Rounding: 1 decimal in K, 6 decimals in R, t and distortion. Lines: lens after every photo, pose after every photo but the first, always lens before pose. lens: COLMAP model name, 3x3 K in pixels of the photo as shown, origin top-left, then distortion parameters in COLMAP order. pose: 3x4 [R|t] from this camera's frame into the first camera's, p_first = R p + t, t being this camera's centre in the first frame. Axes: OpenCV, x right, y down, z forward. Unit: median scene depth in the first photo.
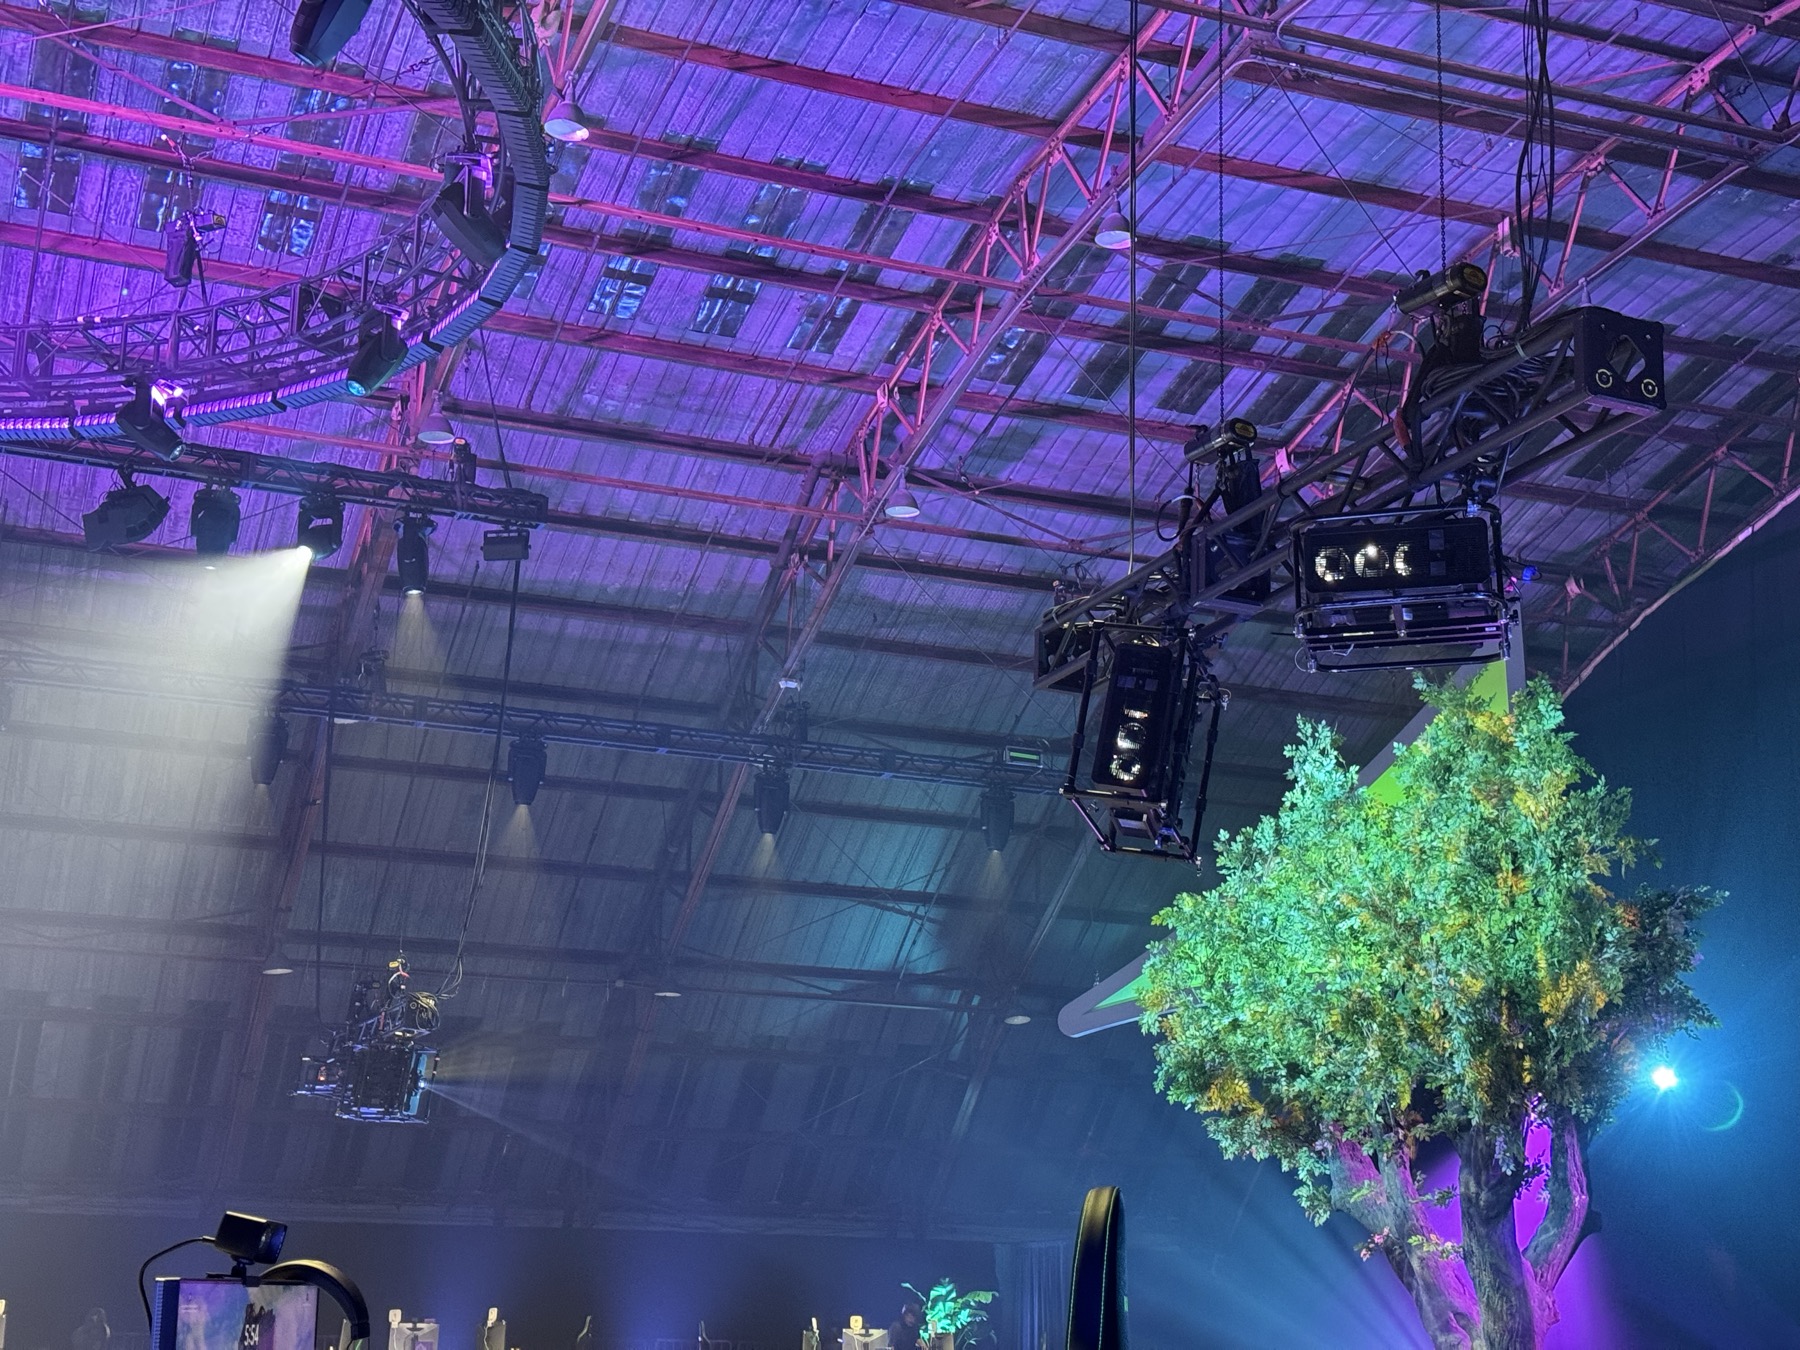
lens RADIAL K [[2503.6, 0, 893.8], [0, 2503.6, 665.3], [0, 0, 1]] dist [0.133212, 0.000000]
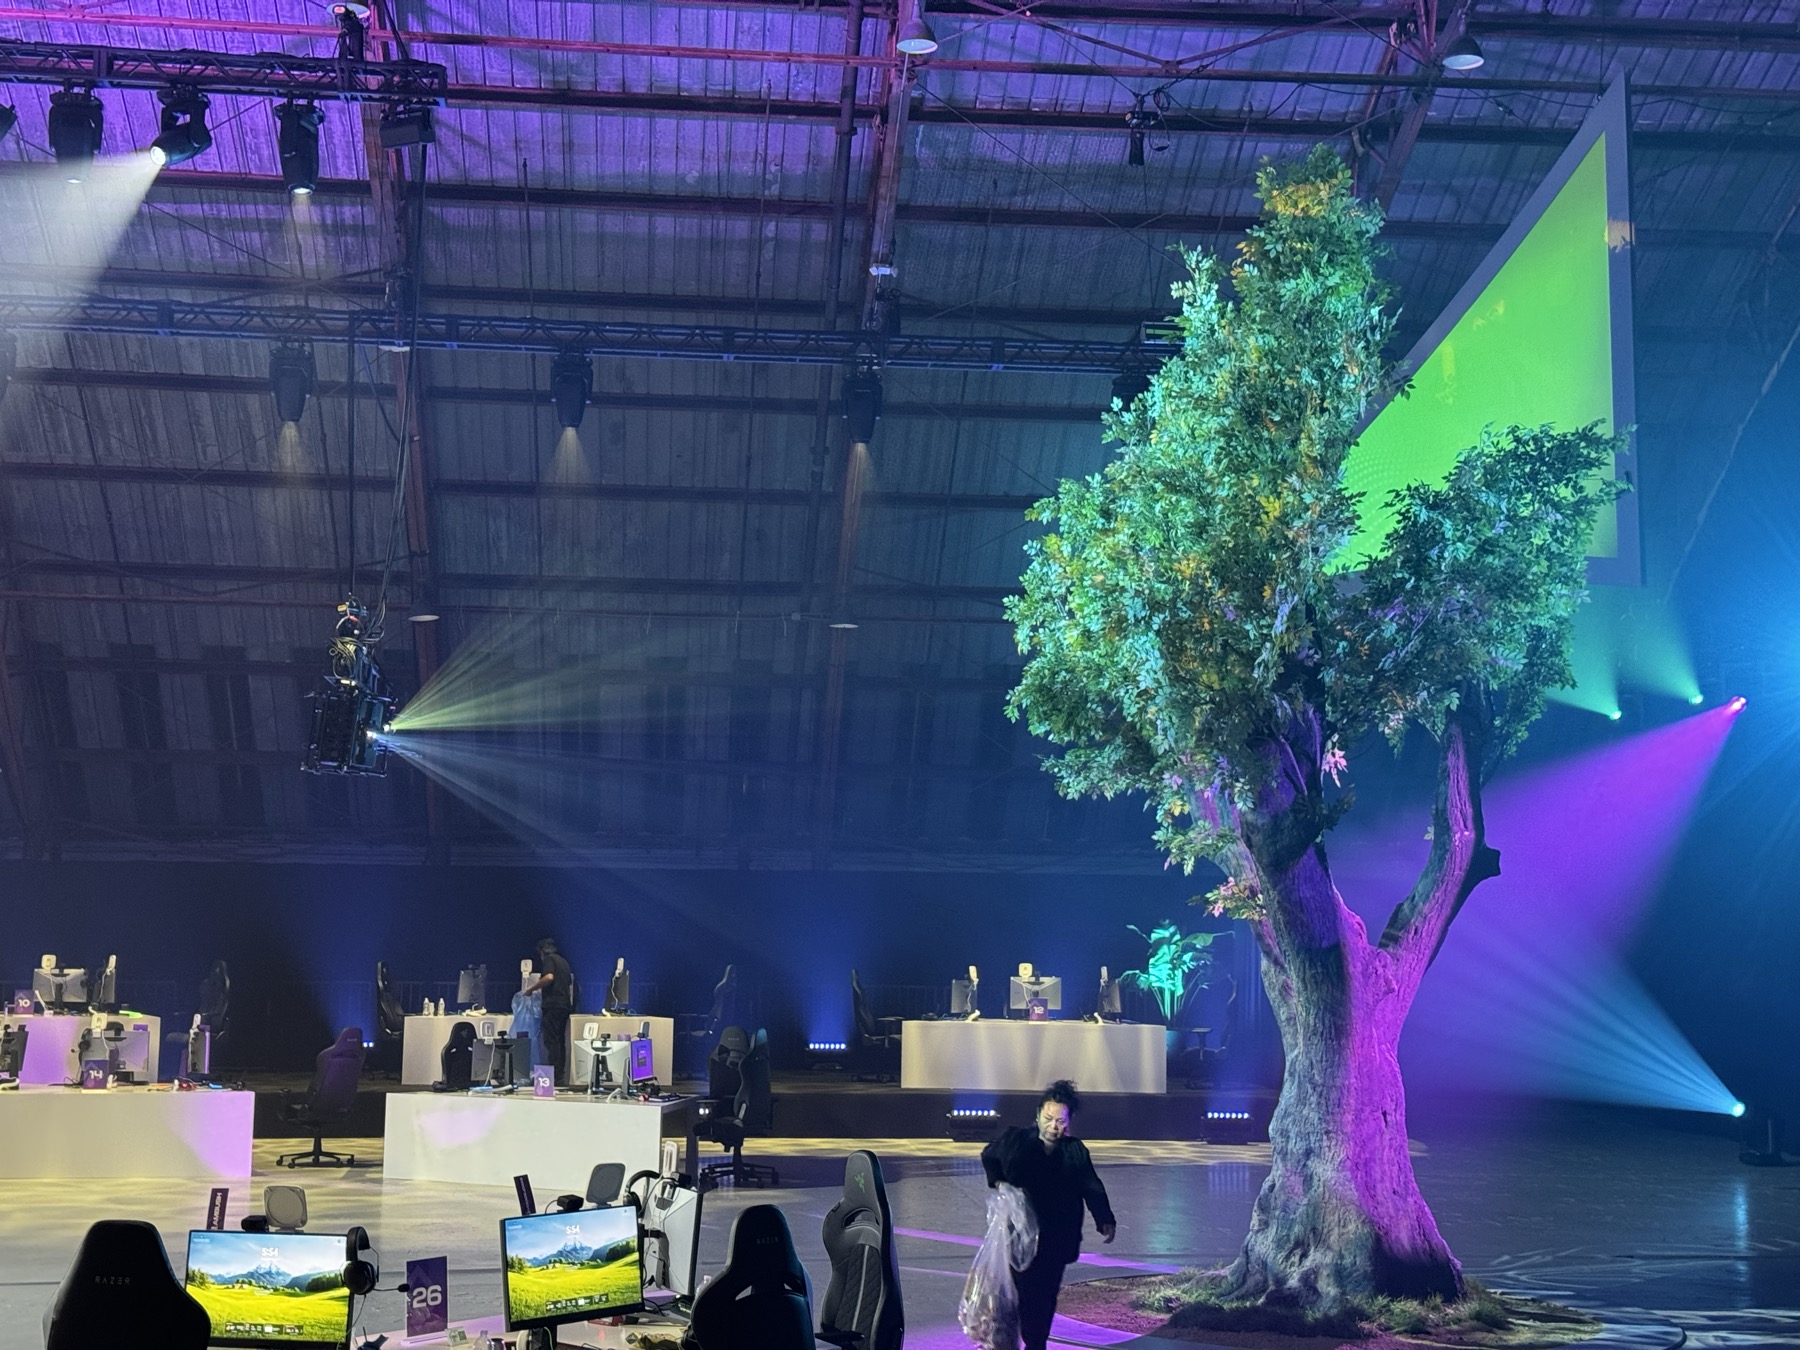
lens RADIAL K [[2503.6, 0, 895.2], [0, 2503.6, 701.4], [0, 0, 1]] dist [0.133212, 0.000000]
pose [[0.959812, -0.036869, -0.278210, 0.208763], [0.080952, 0.985568, 0.148669, 0.026660], [0.268714, -0.165216, 0.948945, 0.148791]]
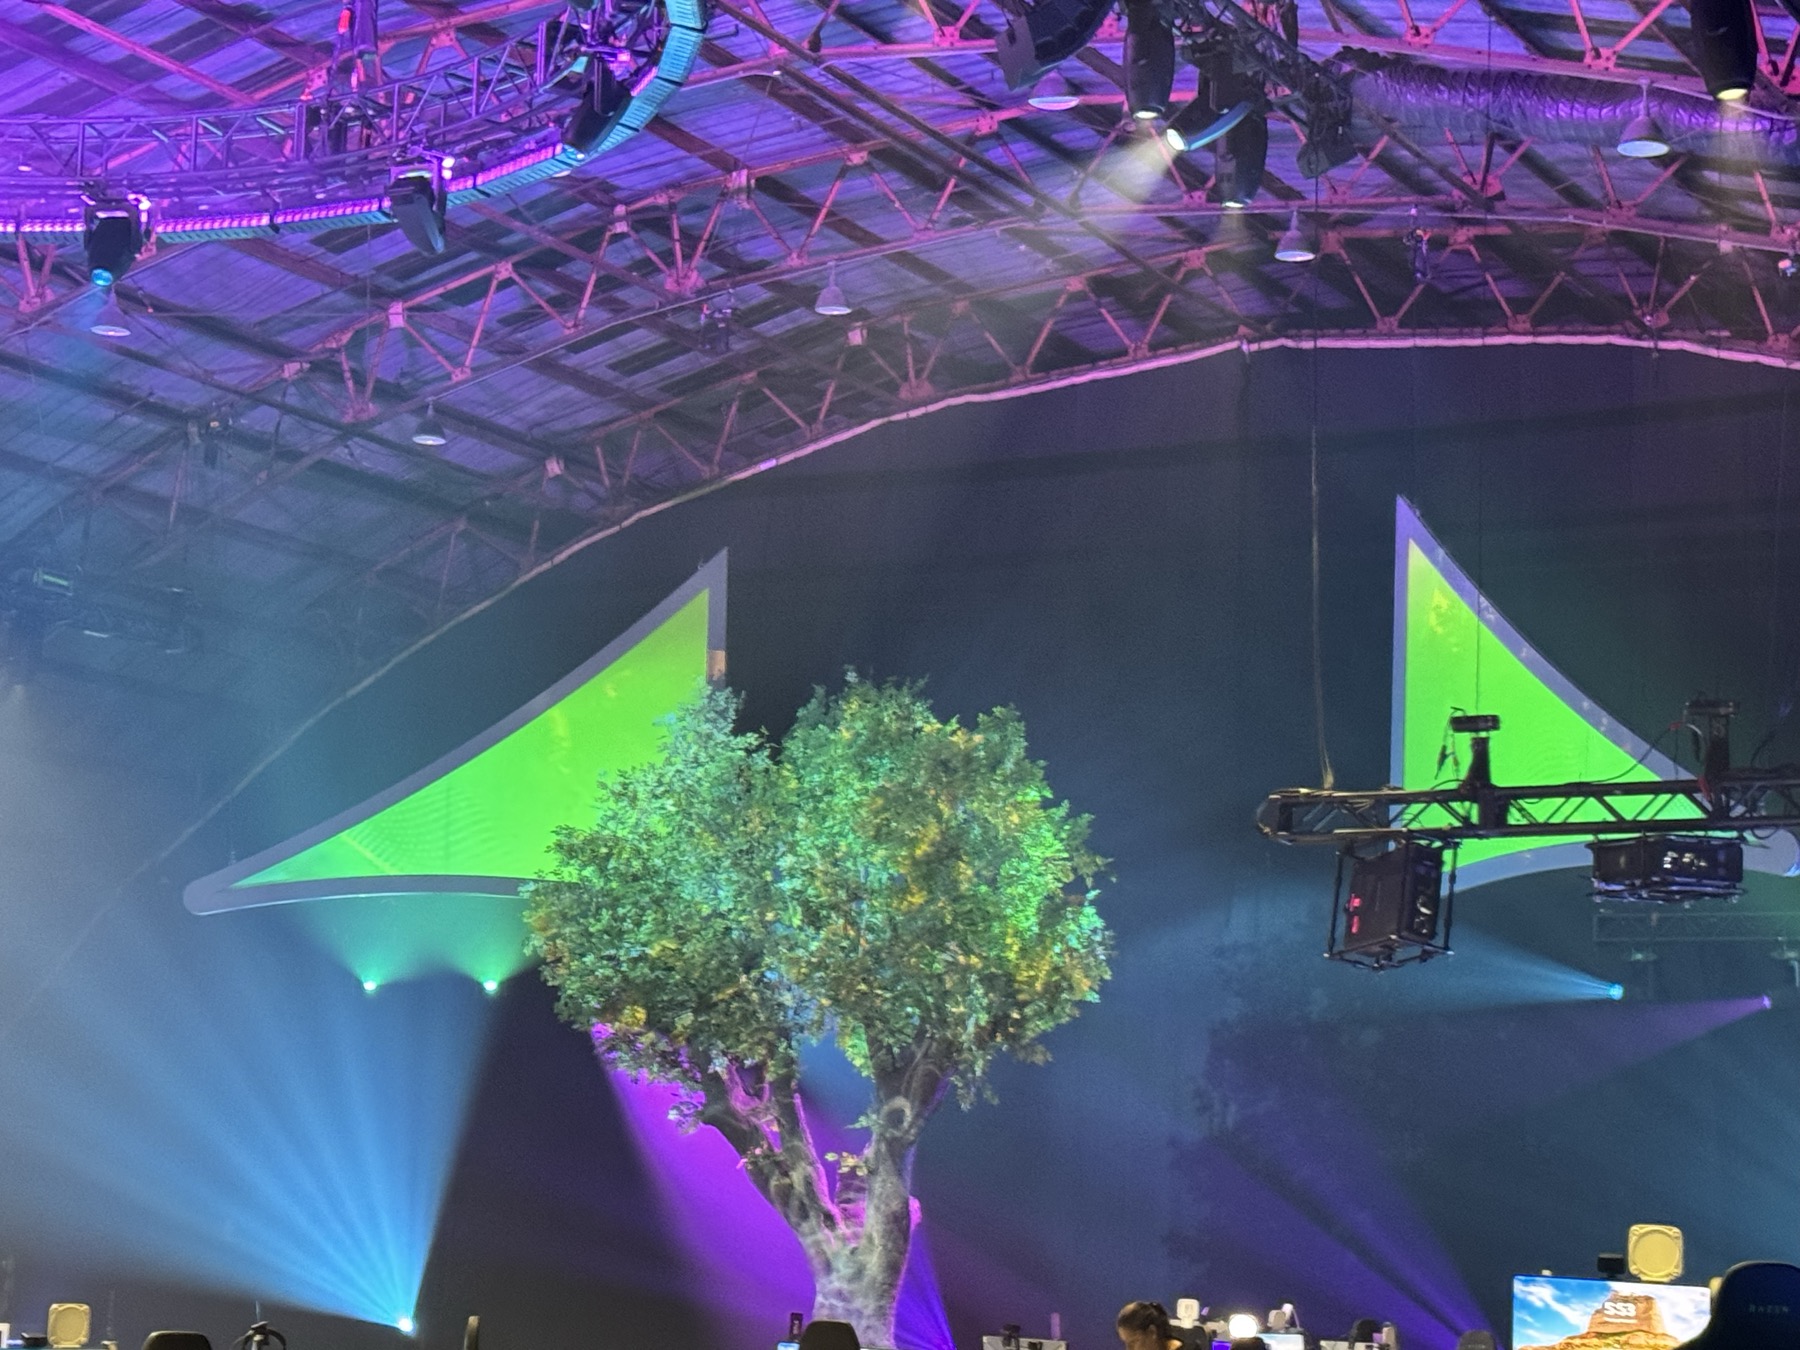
lens RADIAL K [[3500.5, 0, 913.0], [0, 3500.5, 707.4], [0, 0, 1]] dist [0.128054, 0.000000]
pose [[0.777223, 0.102309, 0.620852, -0.508581], [-0.181874, 0.981104, 0.066007, -0.060664], [-0.602367, -0.164219, 0.781144, -0.174661]]
